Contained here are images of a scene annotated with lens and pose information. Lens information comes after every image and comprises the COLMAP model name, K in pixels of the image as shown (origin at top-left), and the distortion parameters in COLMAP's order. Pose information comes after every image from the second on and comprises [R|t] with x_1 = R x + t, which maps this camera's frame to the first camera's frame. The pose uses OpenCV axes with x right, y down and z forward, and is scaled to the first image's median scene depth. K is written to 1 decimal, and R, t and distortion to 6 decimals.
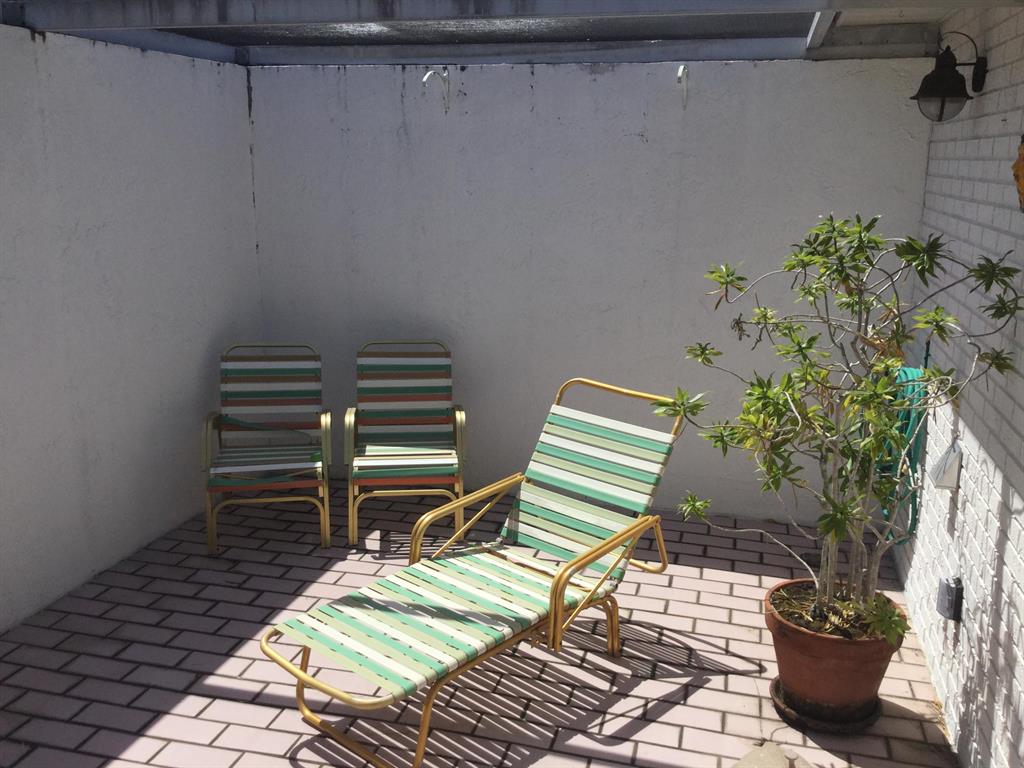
lens RADIAL K [[928.4, 0, 511.5], [0, 928.4, 385.5], [0, 0, 1]] dist [0.058379, -0.097987]
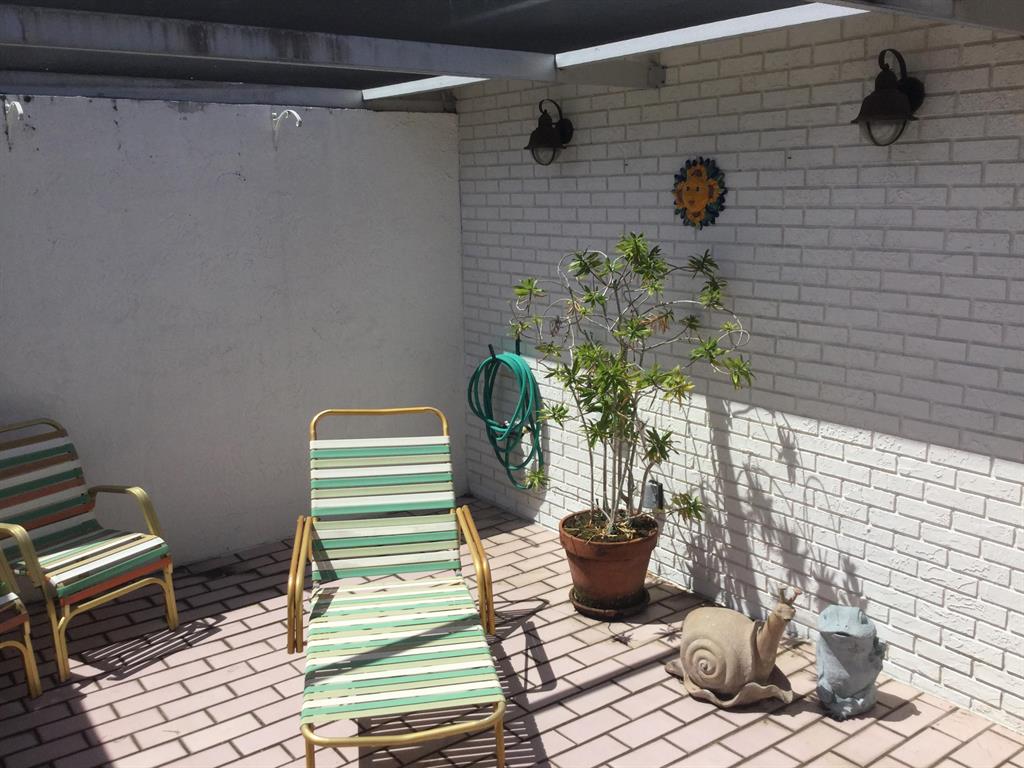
lens RADIAL K [[928.4, 0, 516.0], [0, 928.4, 384.2], [0, 0, 1]] dist [0.058379, -0.097987]
pose [[0.621618, -0.181006, 0.762121, -0.572462], [0.206336, 0.976412, 0.063604, -0.057685], [-0.755657, 0.117715, 0.644303, 0.173693]]
